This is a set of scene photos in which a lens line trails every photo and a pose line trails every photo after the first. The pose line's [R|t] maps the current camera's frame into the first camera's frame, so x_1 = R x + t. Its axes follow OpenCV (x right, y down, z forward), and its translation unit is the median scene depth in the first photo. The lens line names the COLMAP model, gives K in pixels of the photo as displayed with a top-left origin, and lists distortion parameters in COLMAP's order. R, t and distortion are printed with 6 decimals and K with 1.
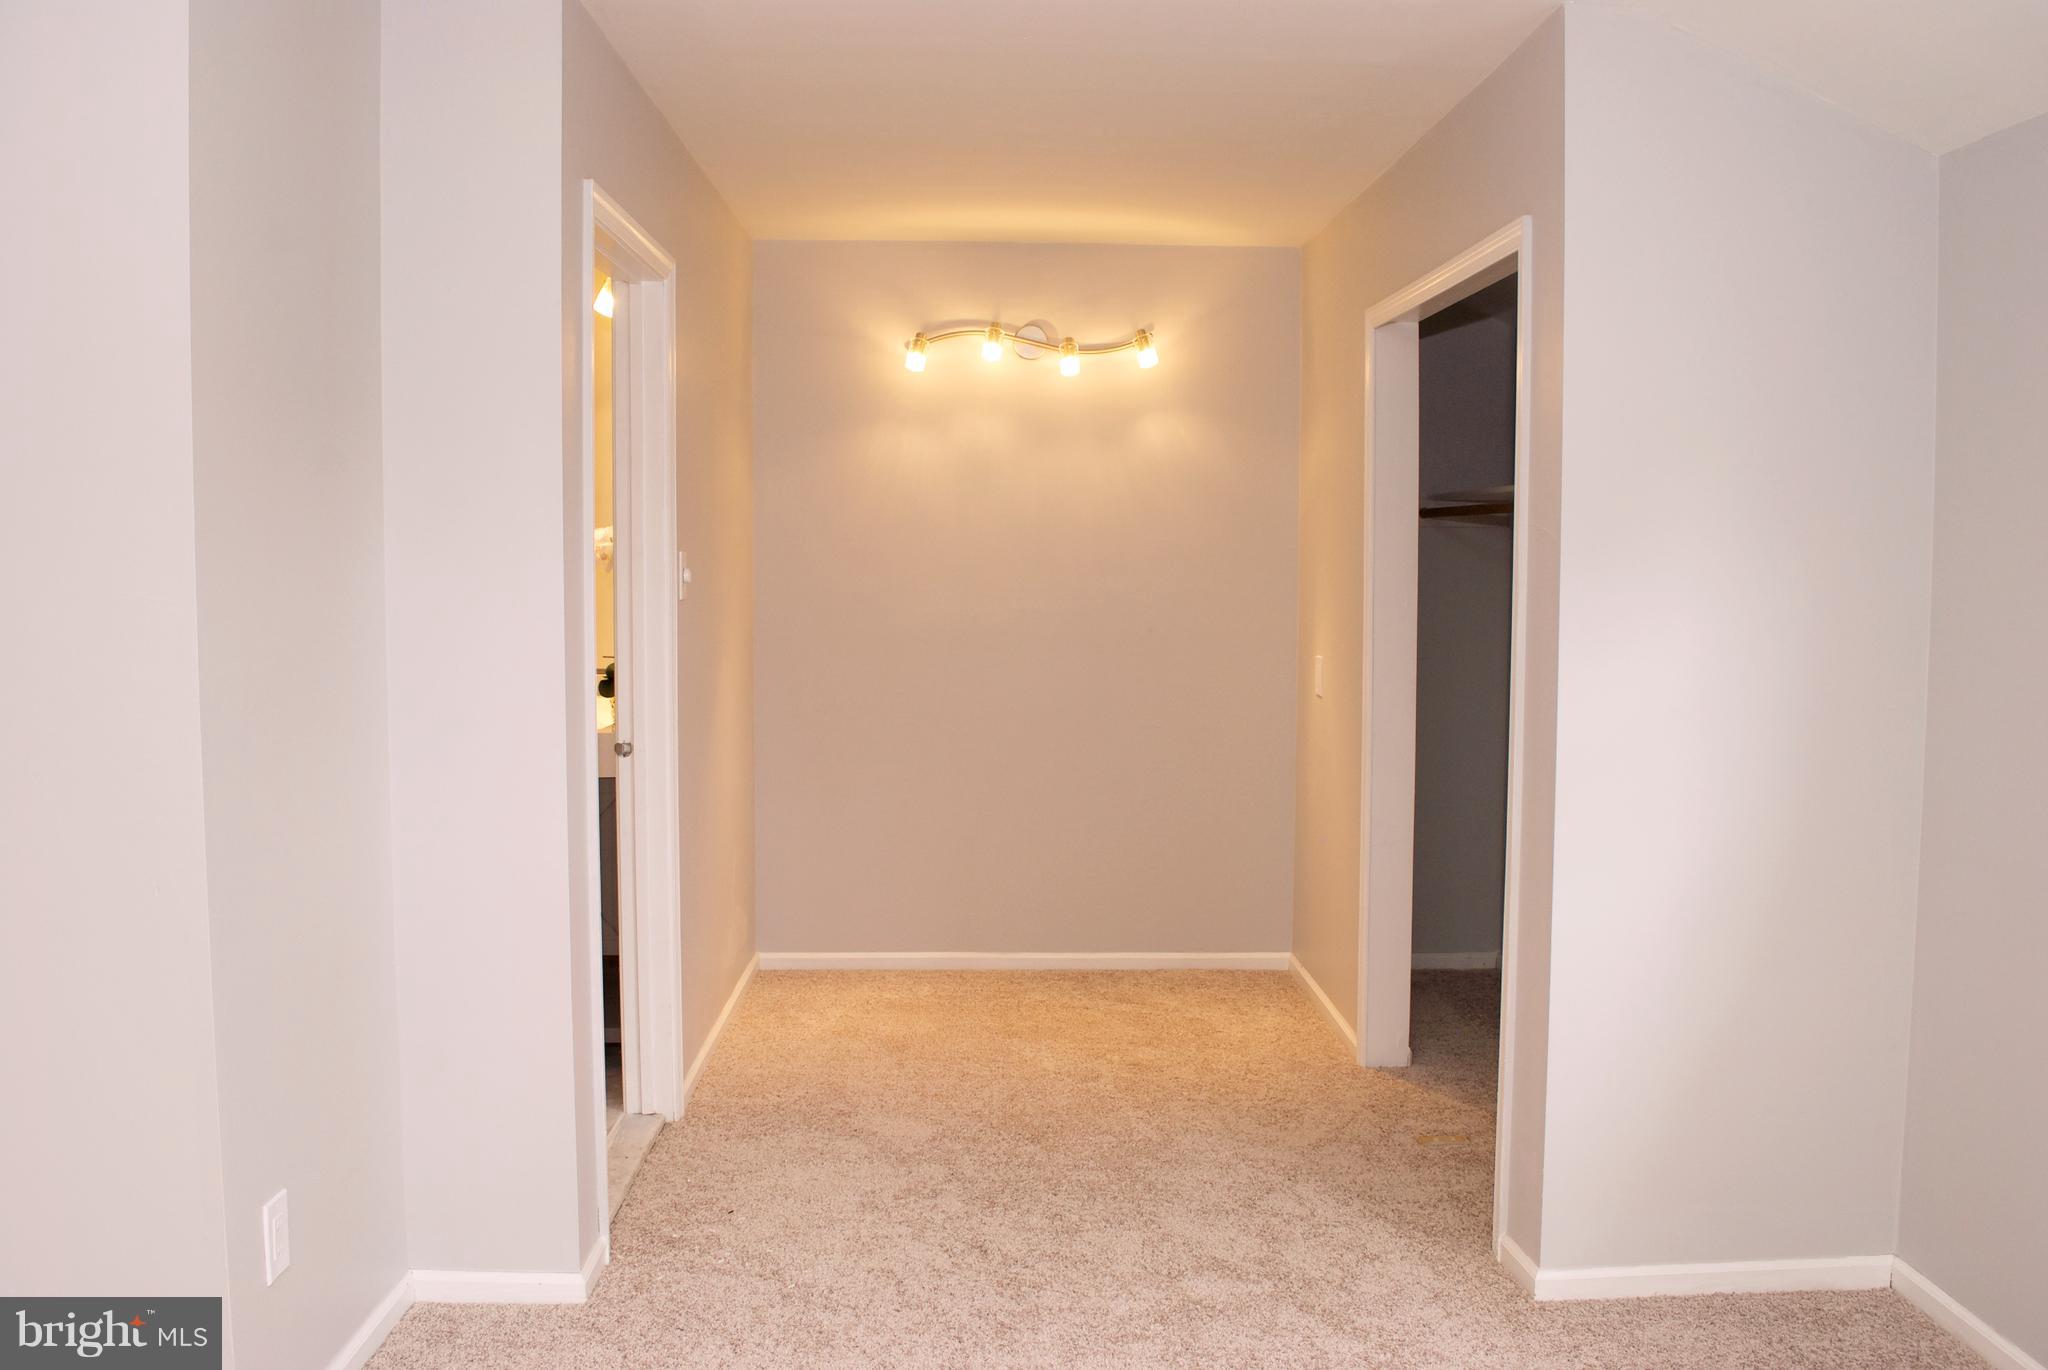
lens RADIAL K [[1617.1, 0, 1034.6], [0, 1617.1, 676.0], [0, 0, 1]] dist [-0.084371, 0.008674]
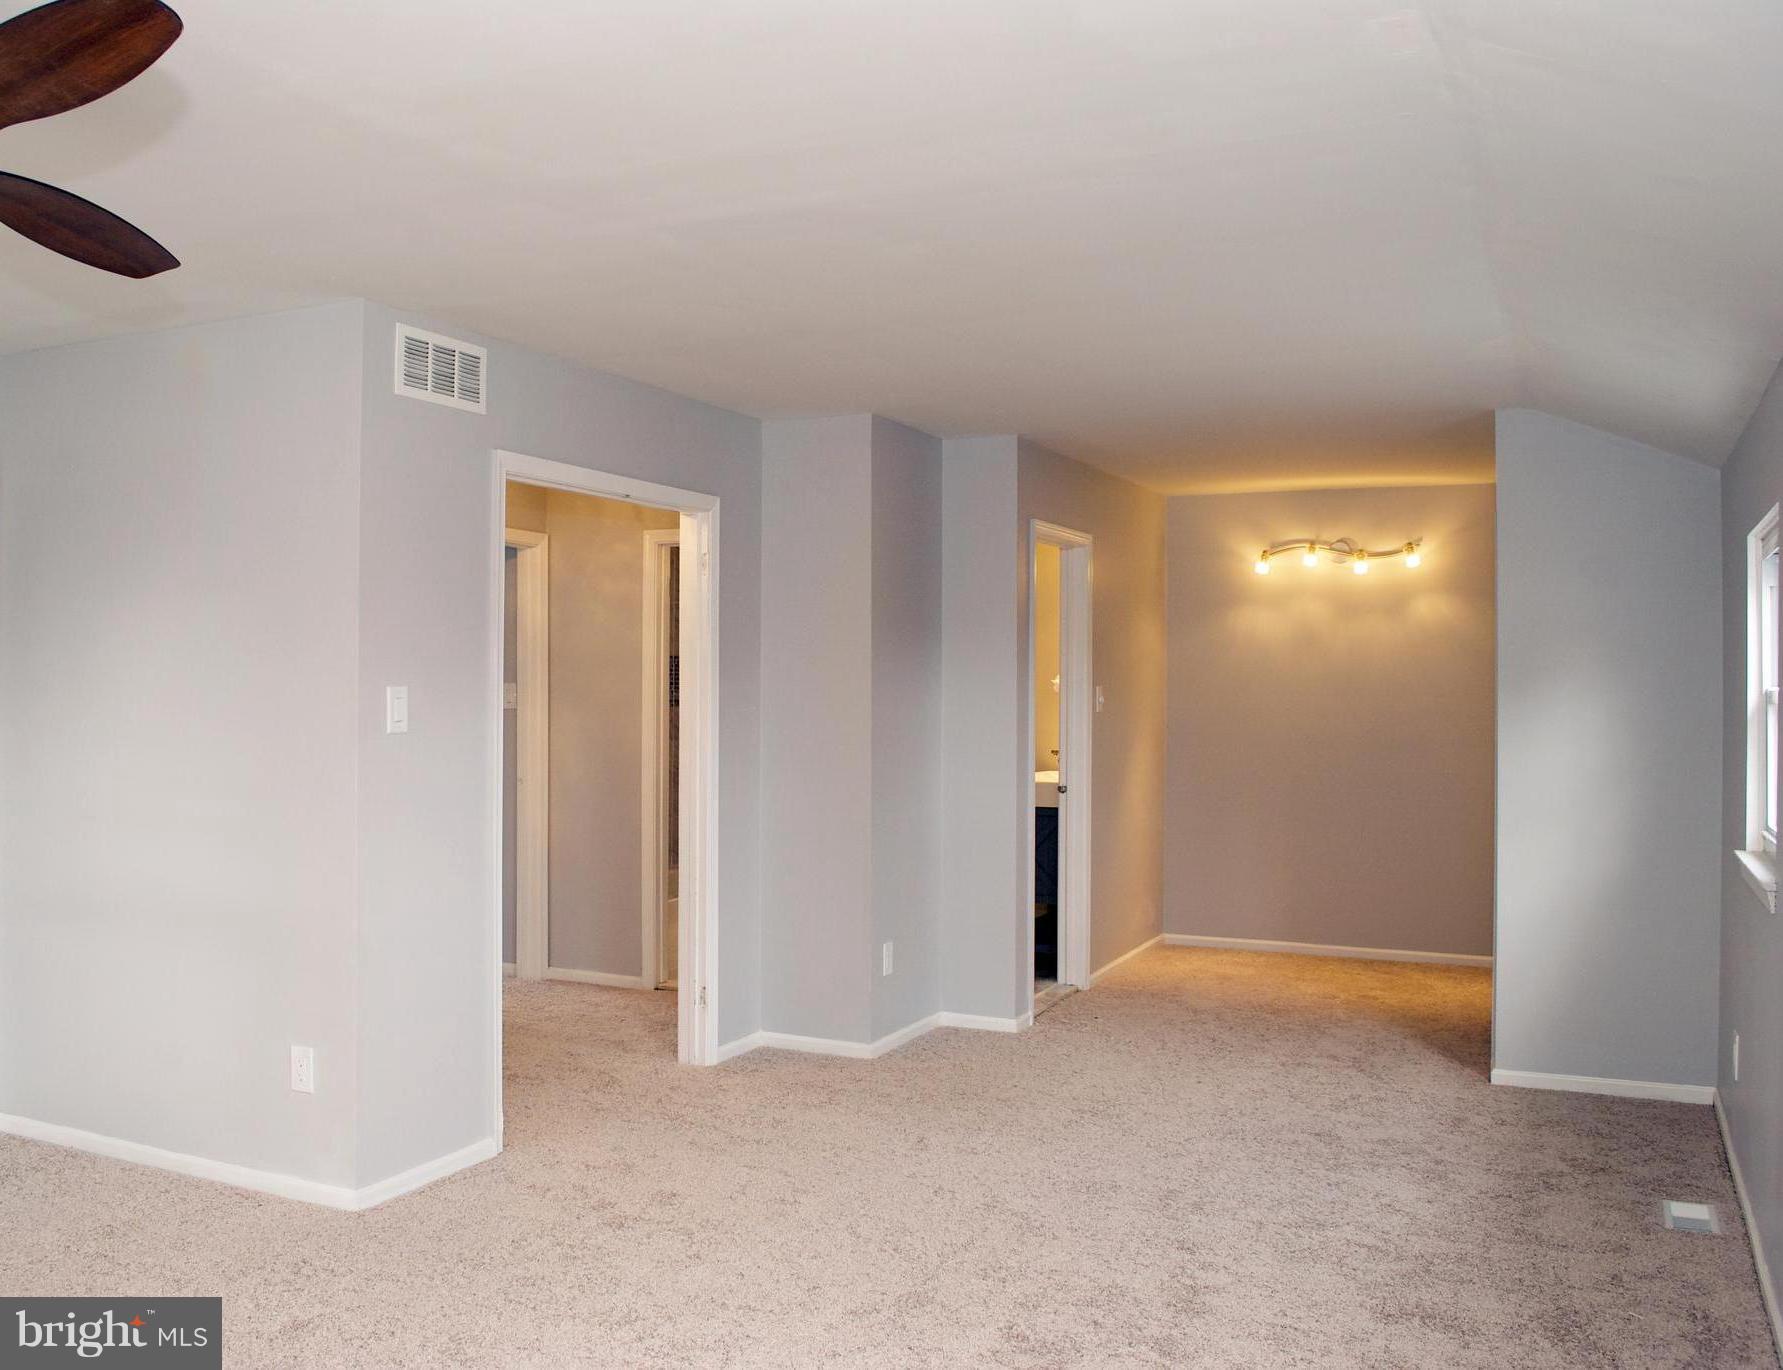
lens RADIAL K [[1574.2, 0, 891.5], [0, 1574.2, 685.0], [0, 0, 1]] dist [0.003397, 0.001172]
pose [[0.902691, -0.001337, -0.430288, 0.265605], [-0.029191, 0.997501, -0.064338, 0.034354], [0.429299, 0.070638, 0.900396, -0.567287]]
